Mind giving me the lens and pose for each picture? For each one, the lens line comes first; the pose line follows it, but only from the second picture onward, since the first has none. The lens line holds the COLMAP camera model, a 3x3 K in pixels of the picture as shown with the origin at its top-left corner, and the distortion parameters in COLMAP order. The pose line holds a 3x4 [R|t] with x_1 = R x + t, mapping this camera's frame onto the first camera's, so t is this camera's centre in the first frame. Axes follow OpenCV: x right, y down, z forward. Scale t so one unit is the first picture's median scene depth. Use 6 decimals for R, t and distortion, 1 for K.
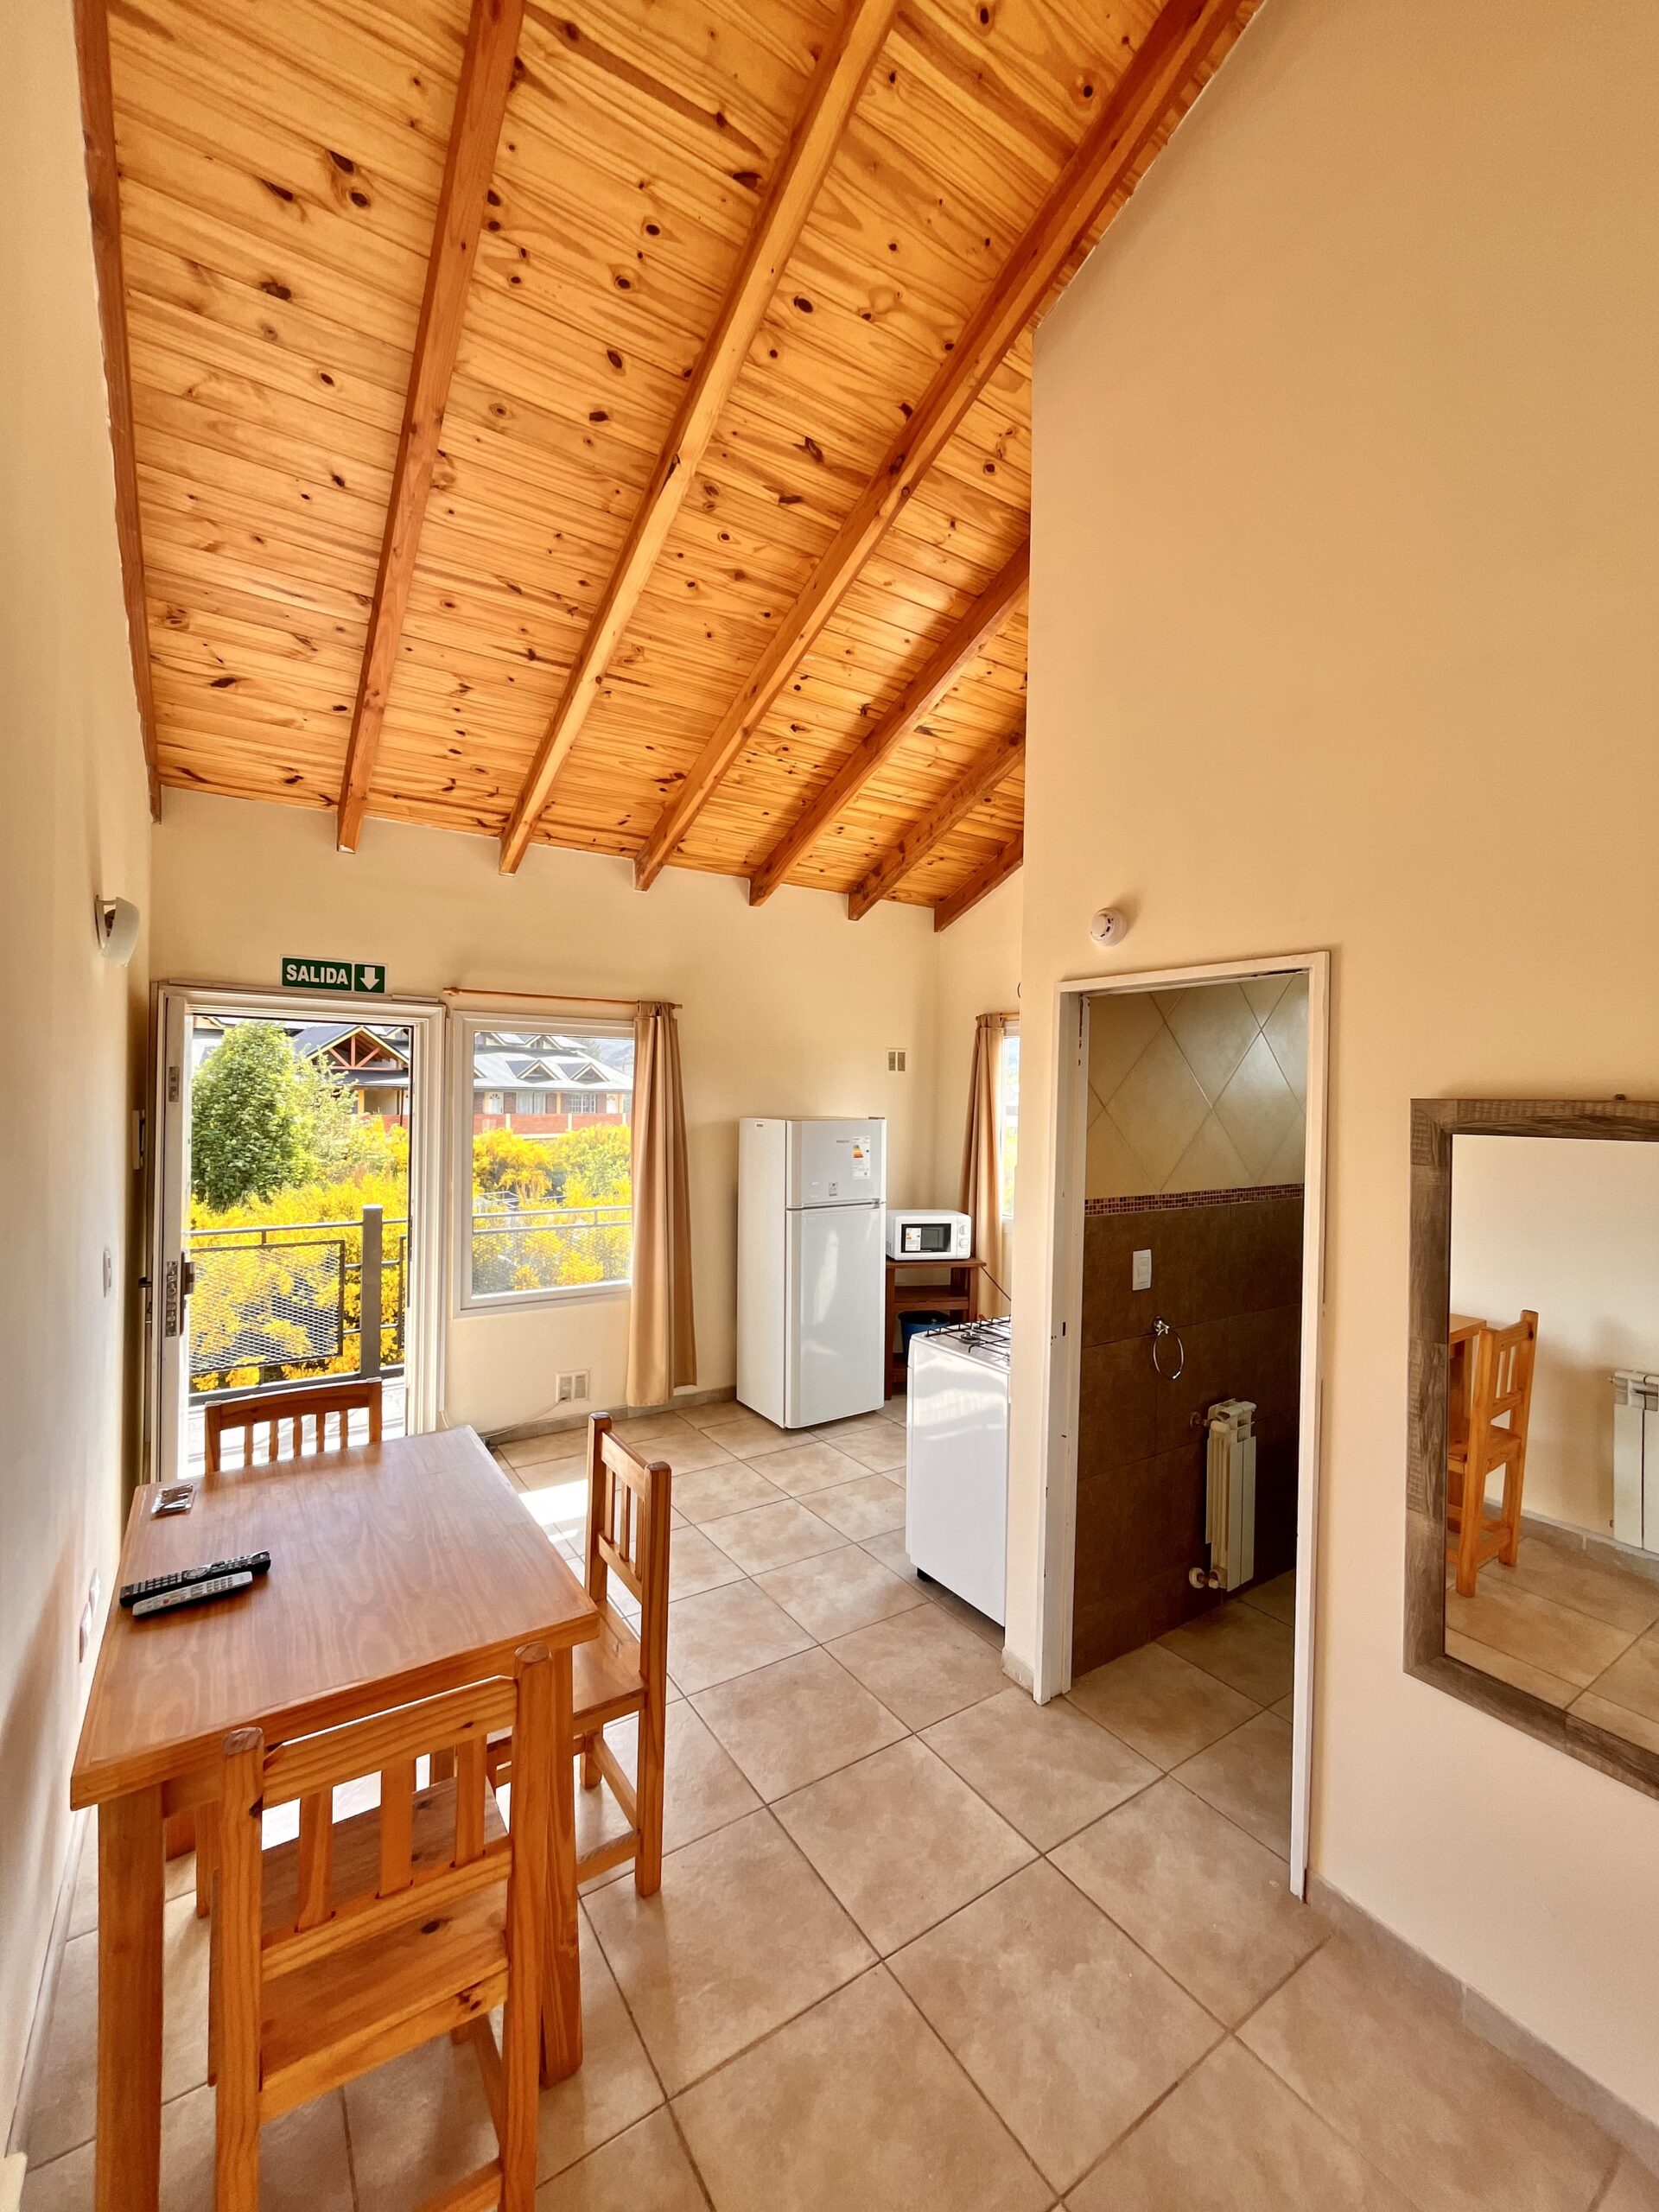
lens RADIAL K [[896.9, 0, 827.8], [0, 896.9, 1100.0], [0, 0, 1]] dist [-0.001907, -0.000158]
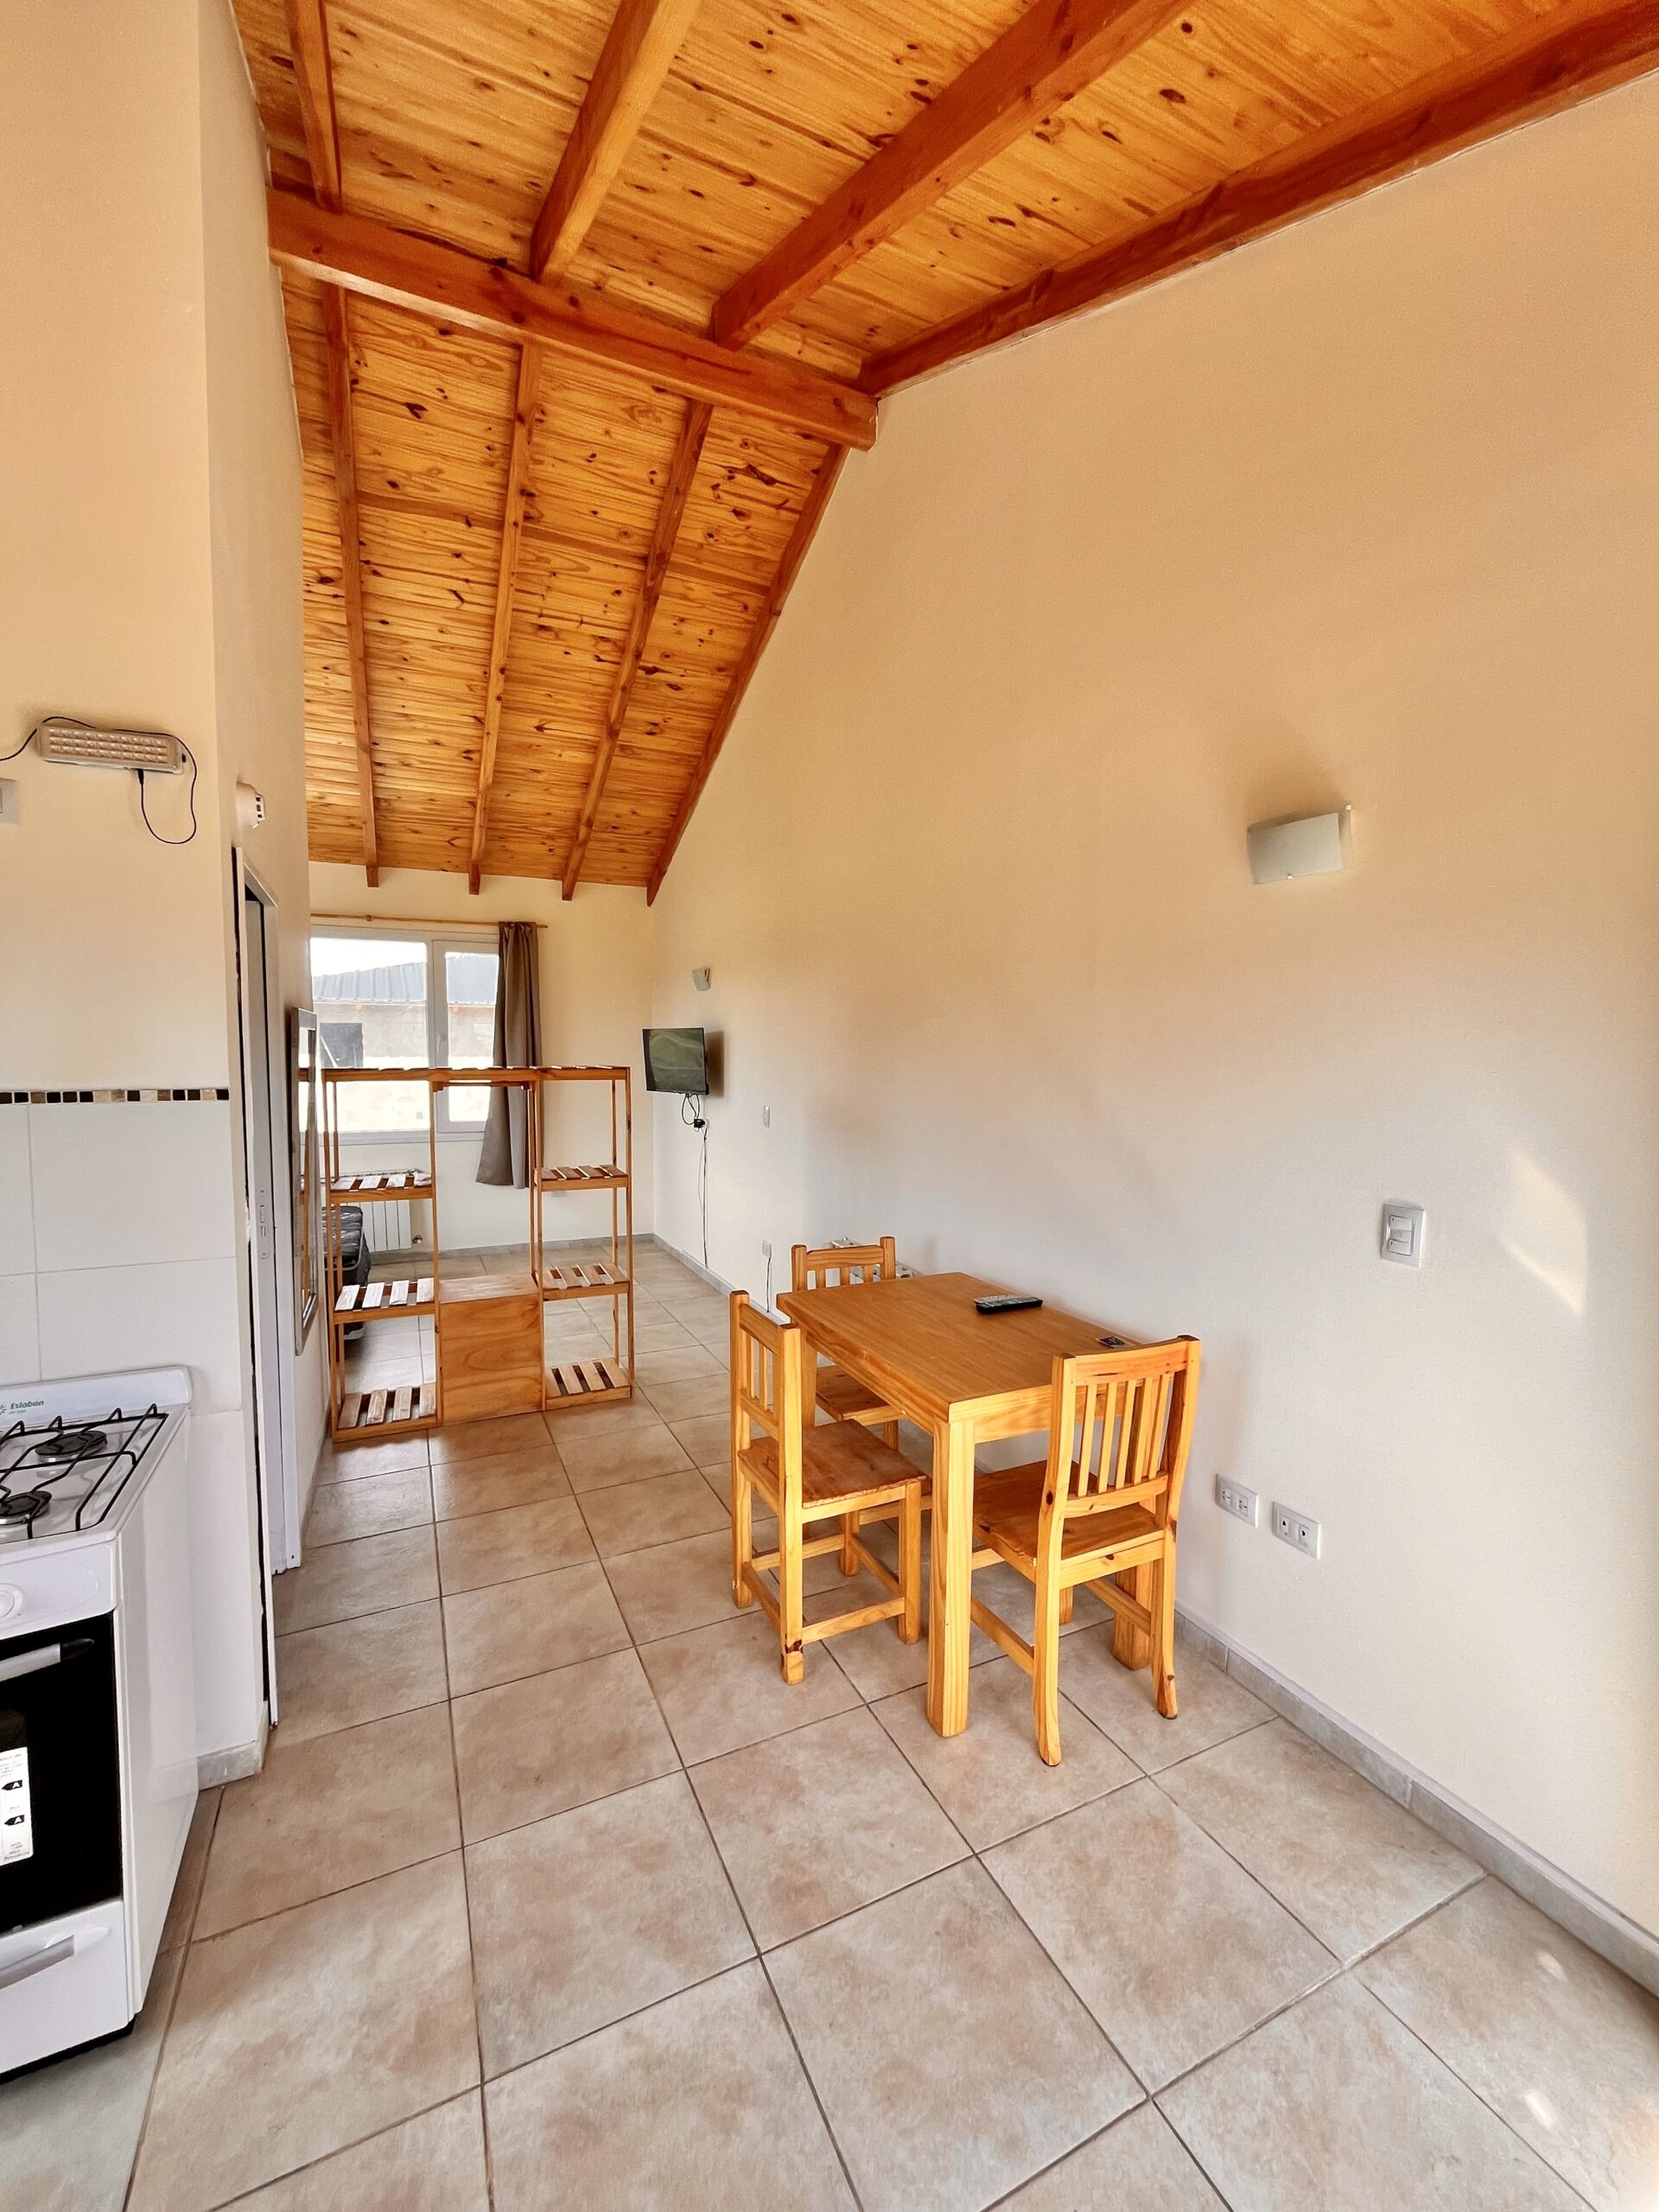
lens RADIAL K [[895.6, 0, 832.0], [0, 895.6, 1101.2], [0, 0, 1]] dist [-0.003284, -0.000059]
pose [[-0.989988, -0.030502, 0.137819, -0.237543], [-0.021503, 0.997567, 0.066316, 0.017610], [-0.139506, 0.062689, -0.988235, 1.082553]]
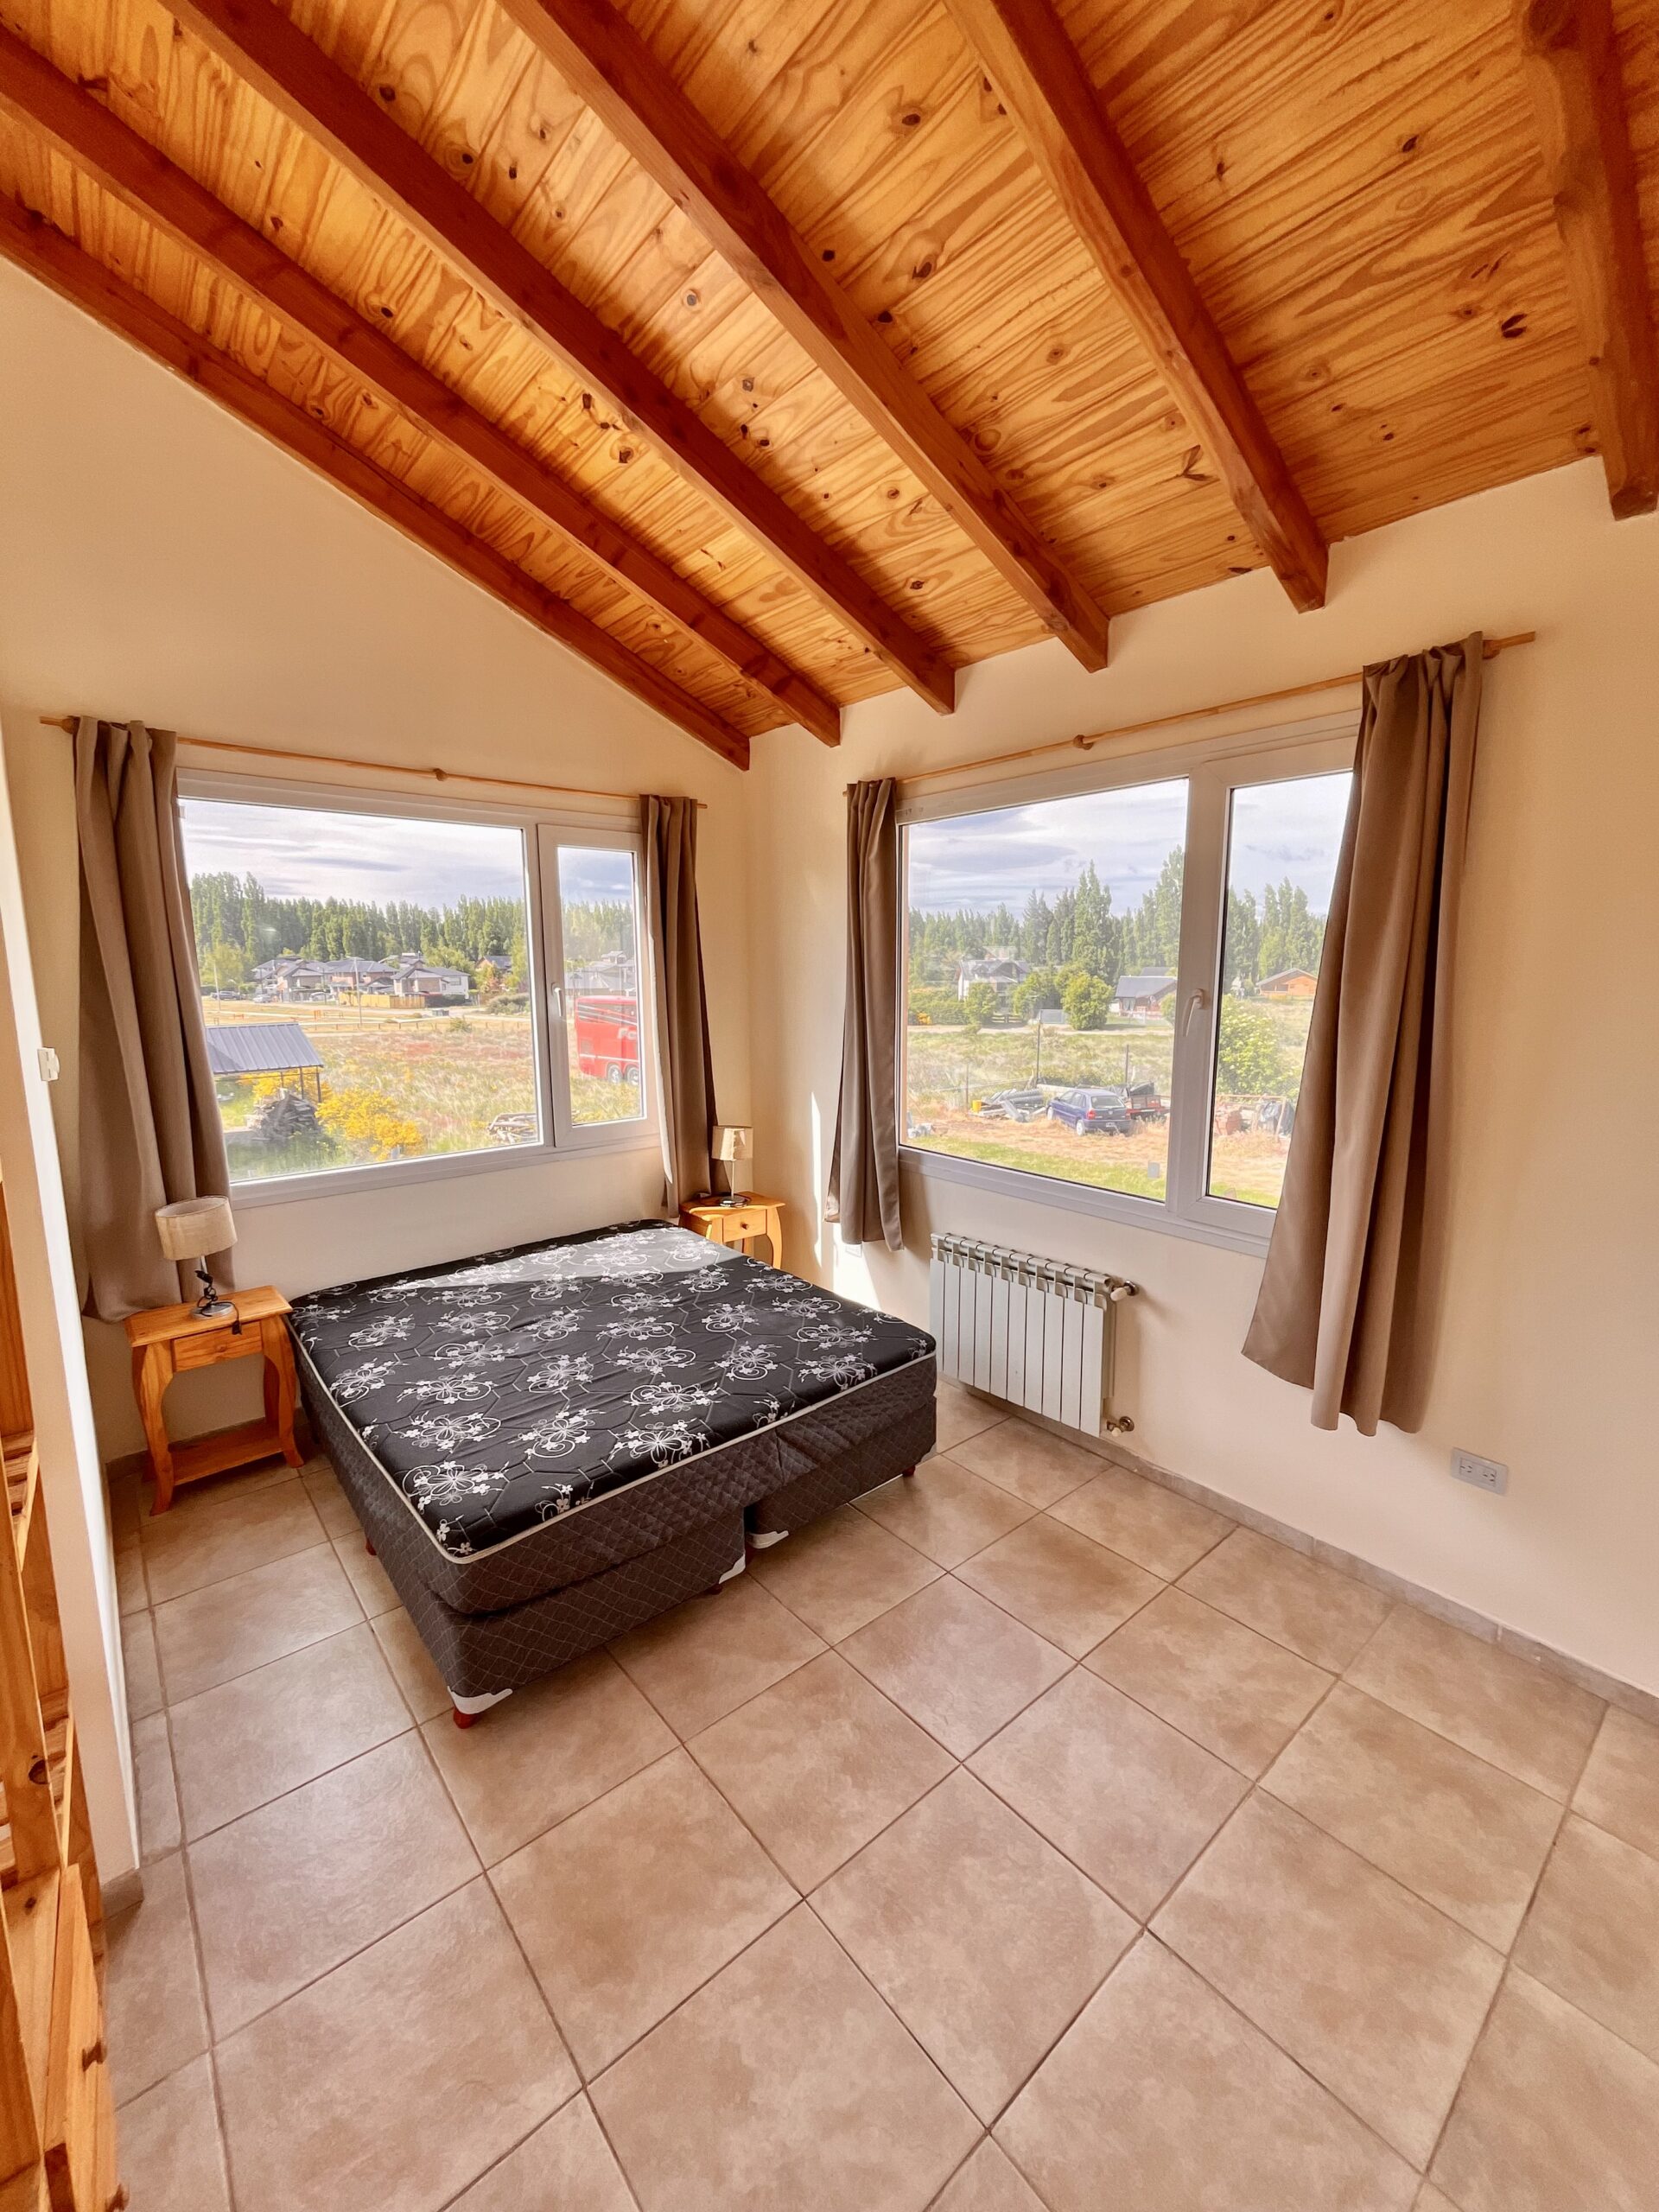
lens RADIAL K [[897.5, 0, 828.6], [0, 897.5, 1099.3], [0, 0, 1]] dist [-0.001486, -0.000584]
pose [[-0.112010, -0.169954, 0.979066, 0.047815], [0.007212, 0.985101, 0.171826, -0.021108], [-0.993681, 0.026307, -0.109115, -0.100107]]
